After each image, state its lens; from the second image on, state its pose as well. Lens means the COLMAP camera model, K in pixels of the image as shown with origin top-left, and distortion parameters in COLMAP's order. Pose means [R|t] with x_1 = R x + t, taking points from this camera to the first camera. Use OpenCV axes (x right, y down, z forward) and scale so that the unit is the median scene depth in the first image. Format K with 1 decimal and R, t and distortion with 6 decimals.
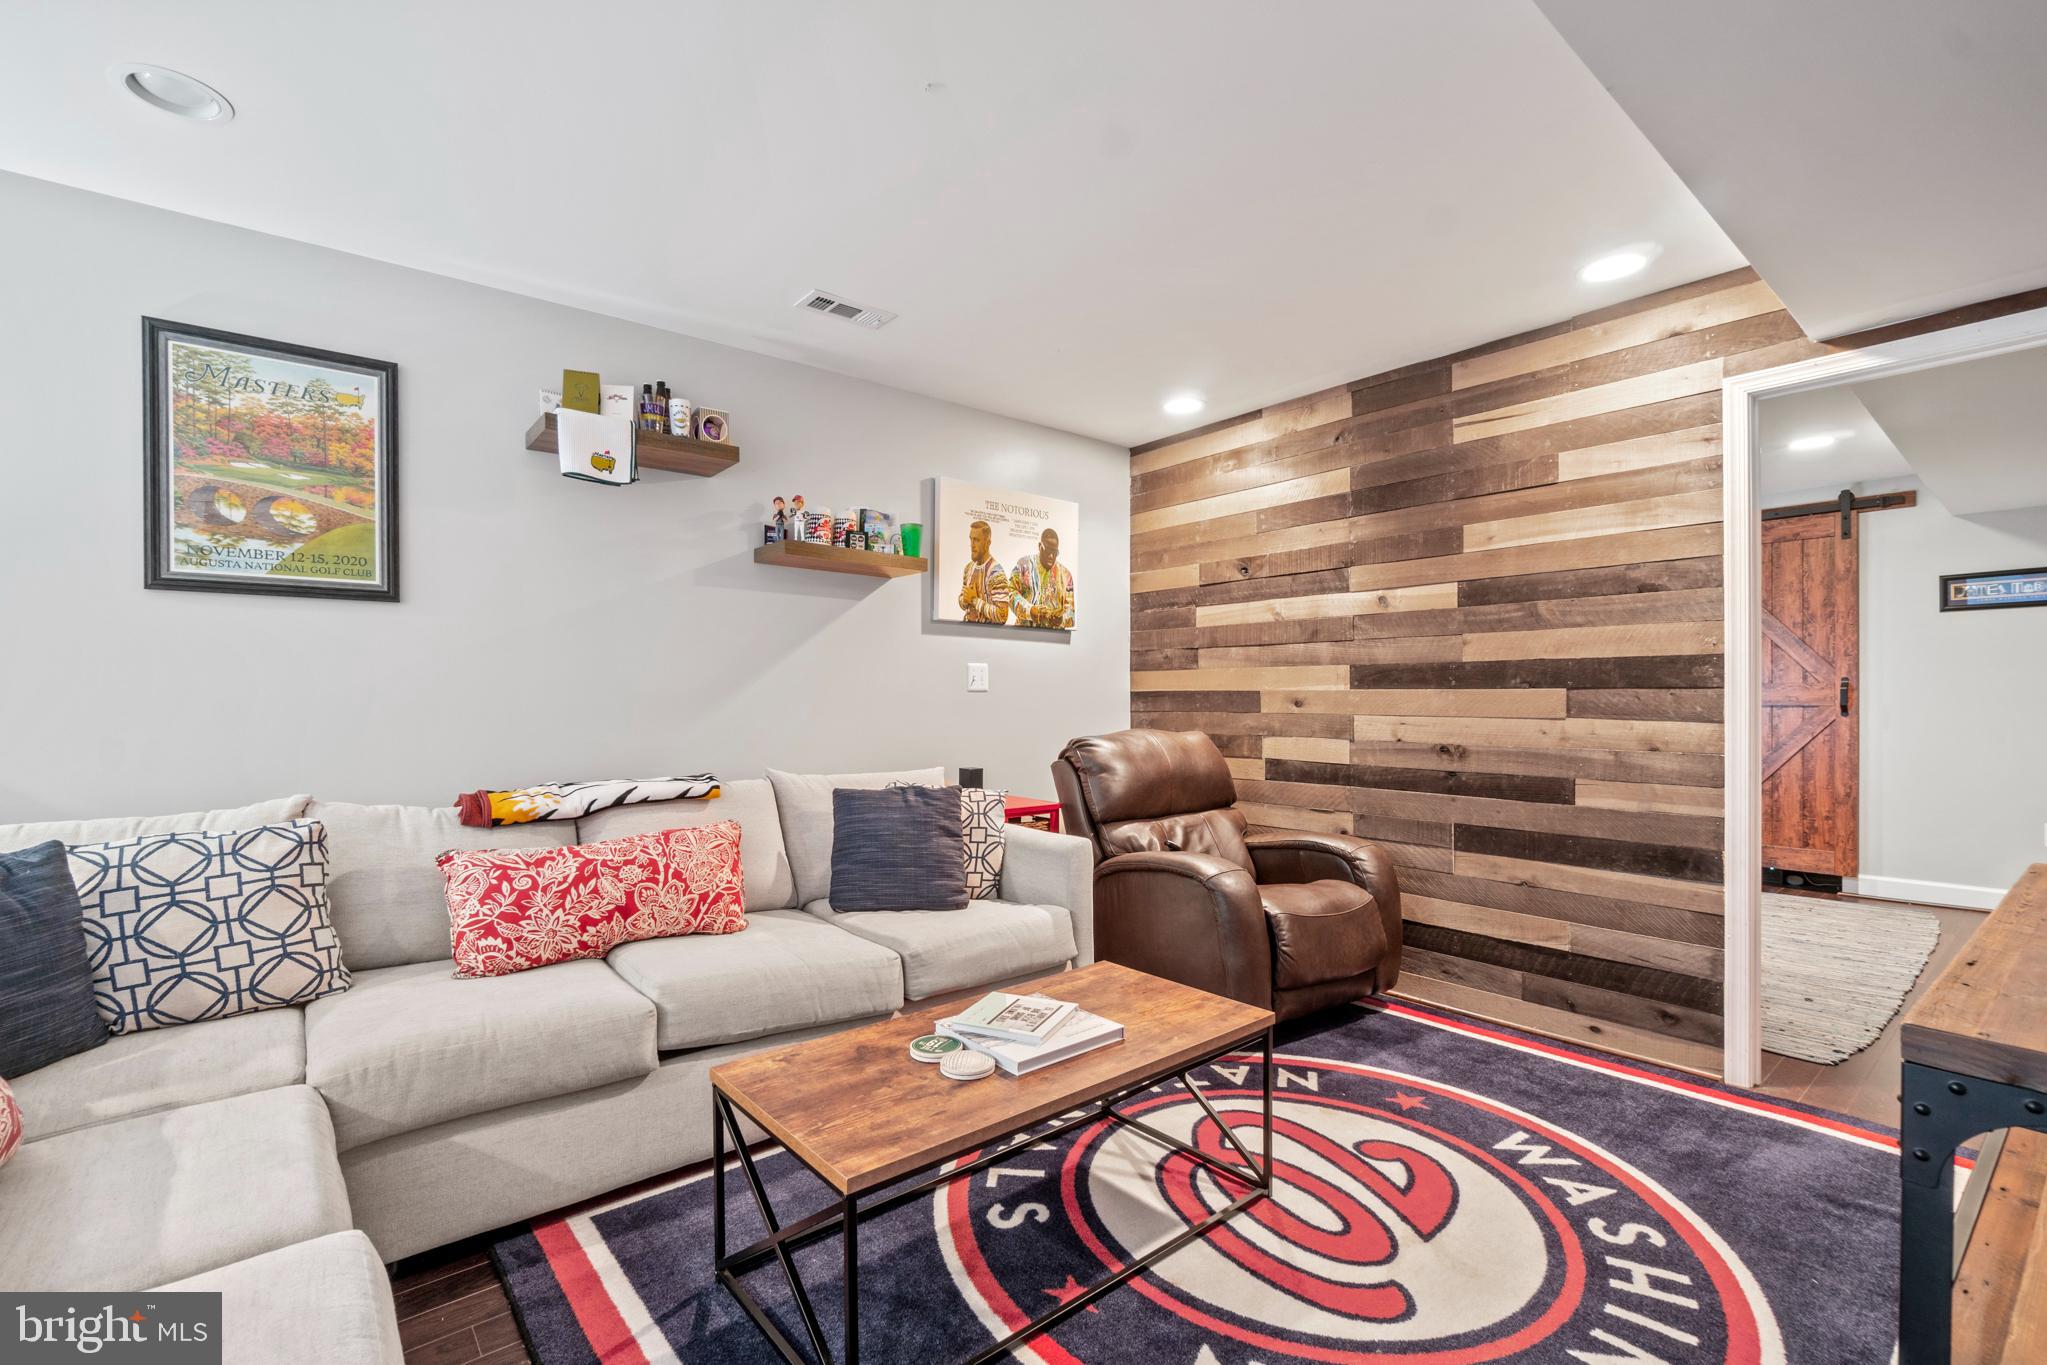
lens RADIAL K [[894.6, 0, 1019.9], [0, 894.6, 699.4], [0, 0, 1]] dist [-0.003387, 0.000451]
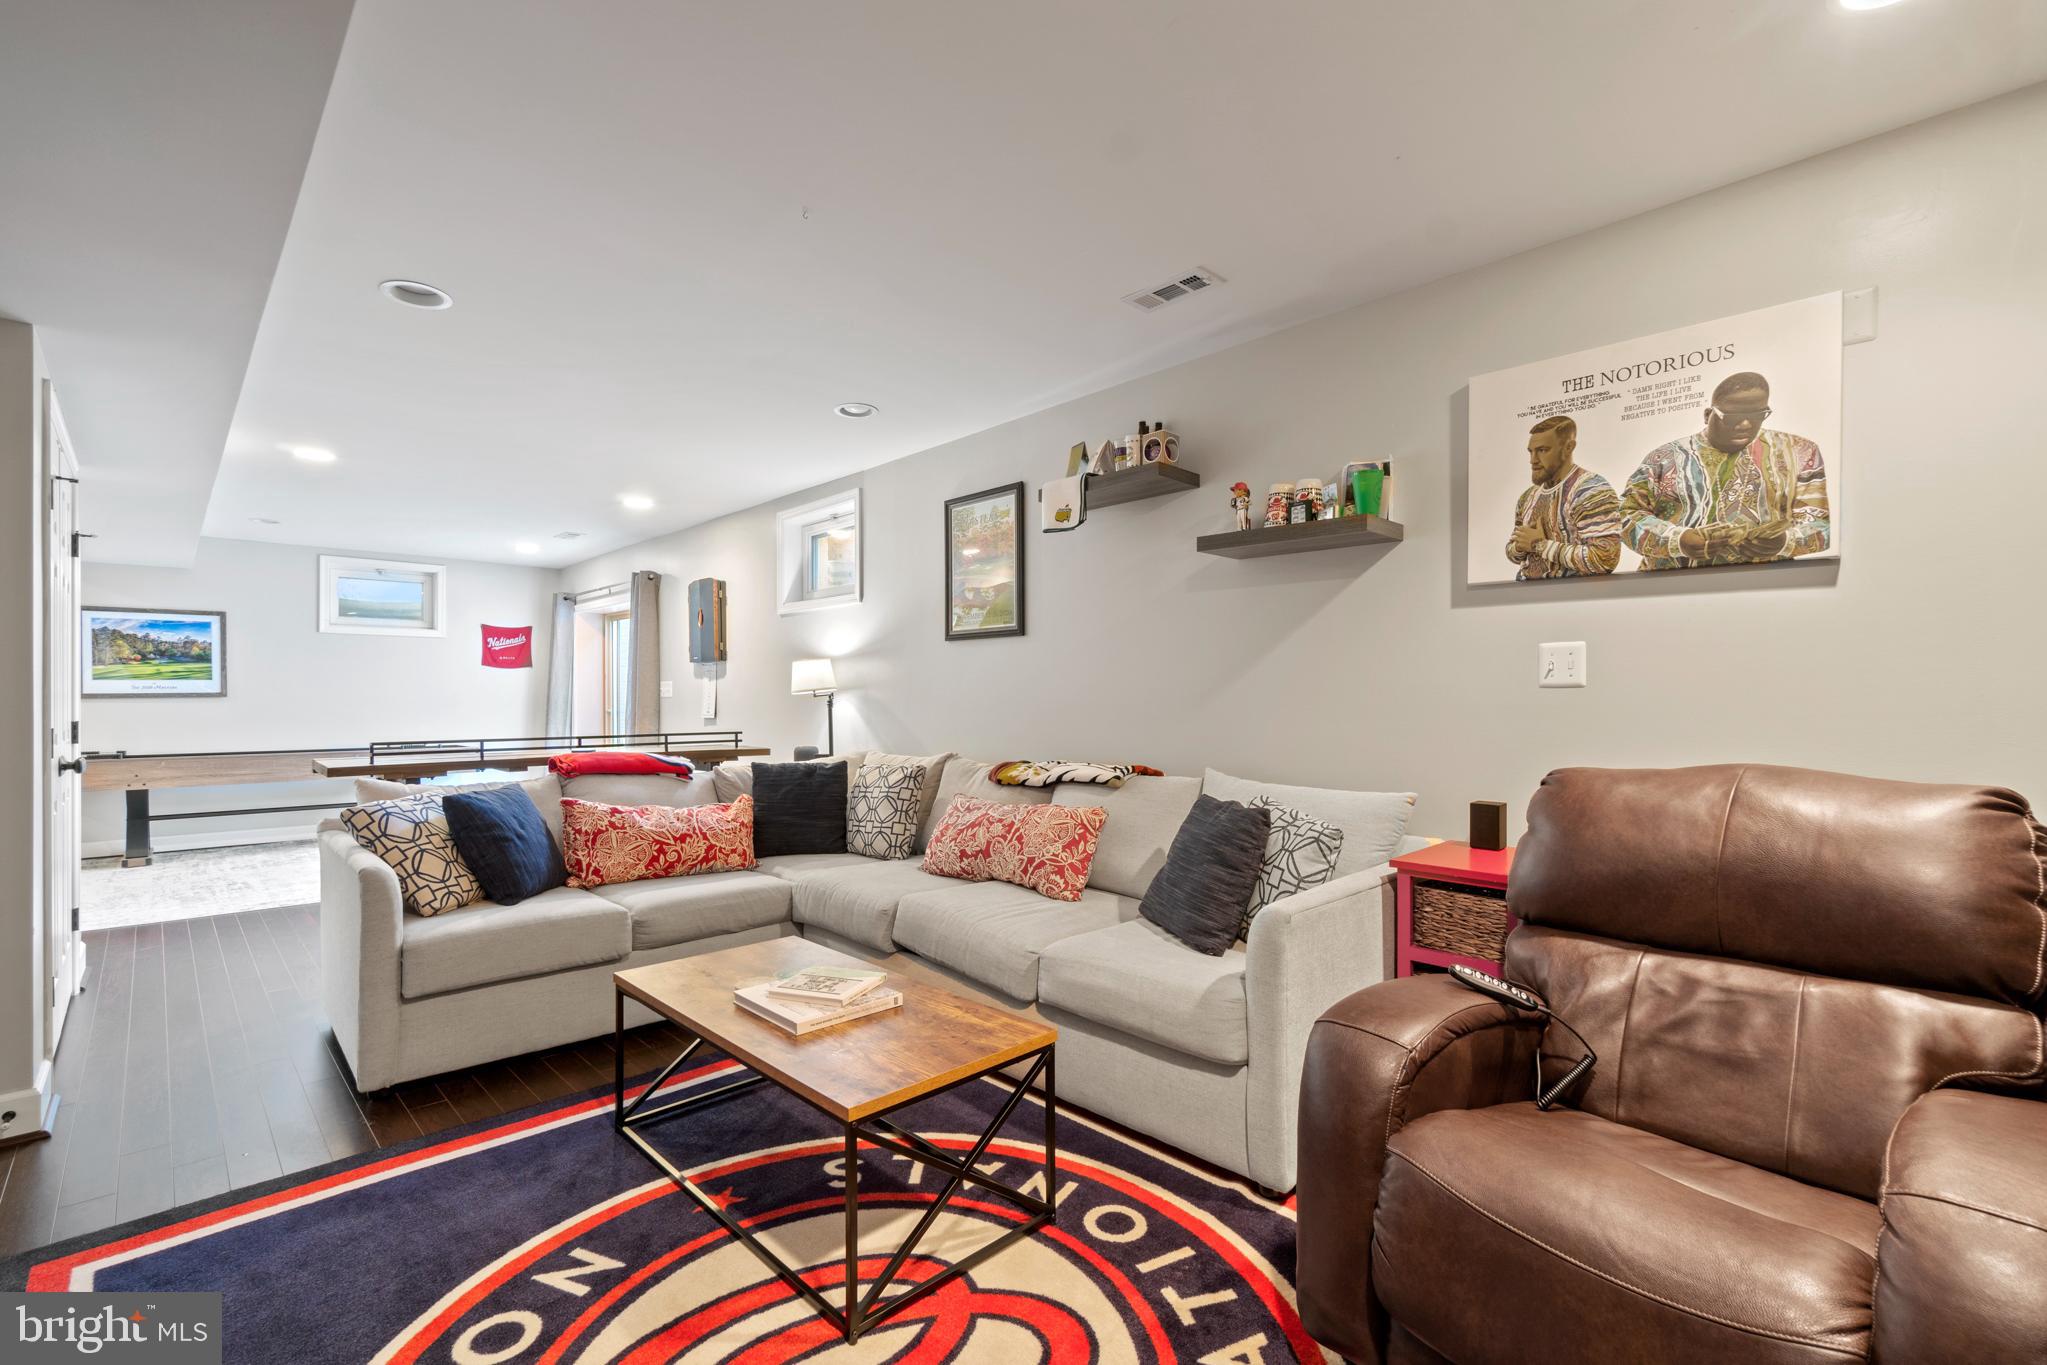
lens RADIAL K [[894.6, 0, 1005.4], [0, 894.6, 696.8], [0, 0, 1]] dist [-0.003387, 0.000451]
pose [[0.070547, 0.000240, -0.997508, 0.895441], [0.000605, 1.000000, 0.000283, -0.003322], [0.997508, -0.000624, 0.070546, 0.911888]]
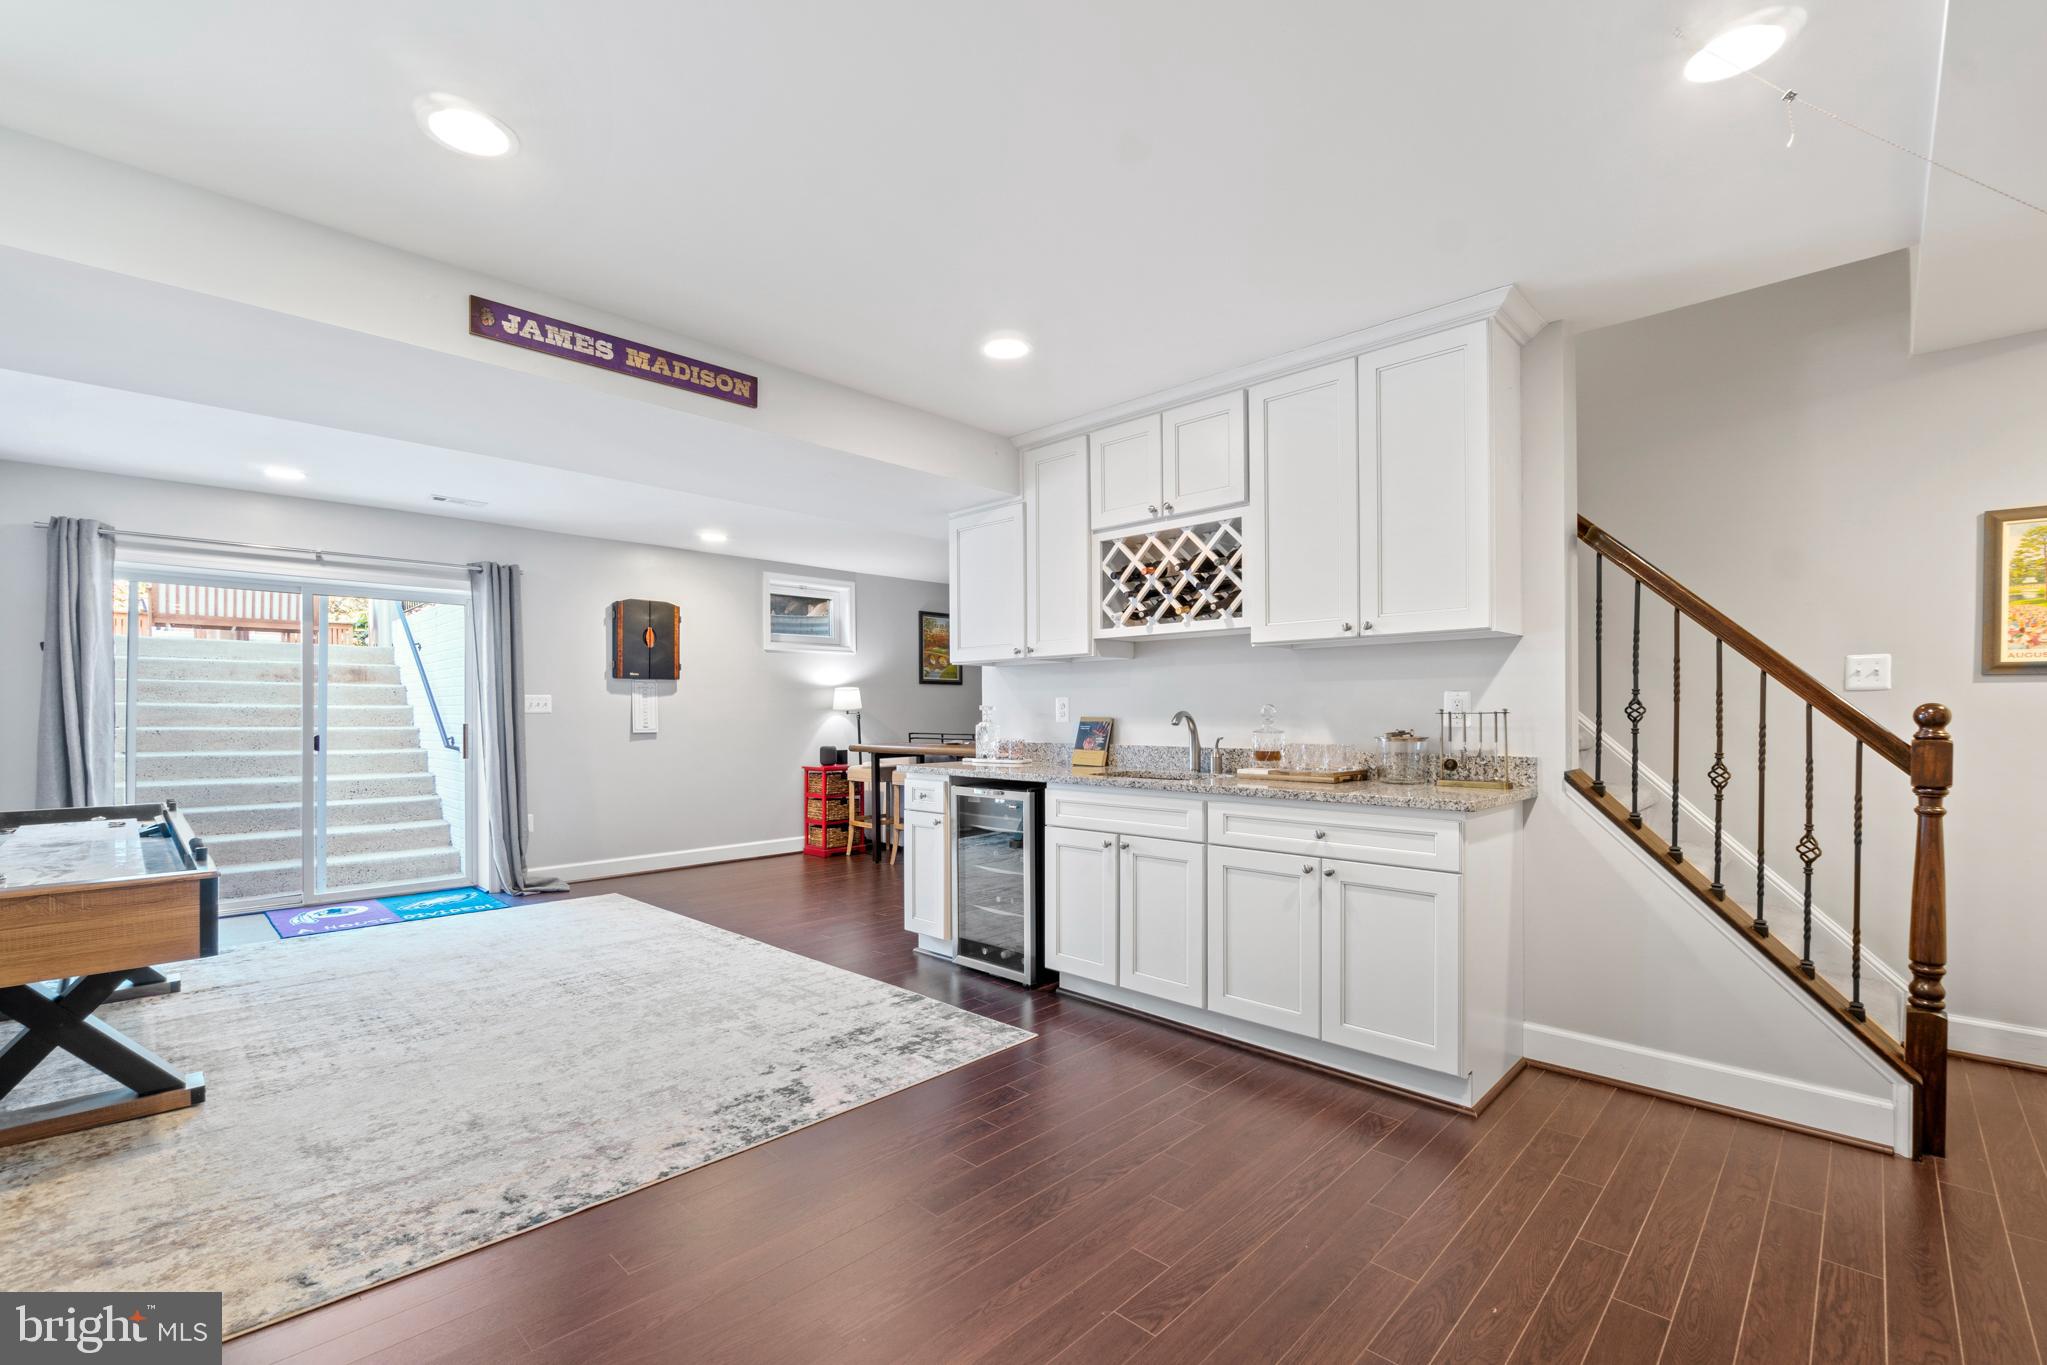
lens RADIAL K [[894.6, 0, 1004.7], [0, 894.6, 678.3], [0, 0, 1]] dist [-0.003387, 0.000451]
pose [[0.990332, 0.003991, 0.138662, -1.065825], [0.002114, 0.999036, -0.043851, 0.016439], [-0.138703, 0.043720, 0.989368, -2.553050]]
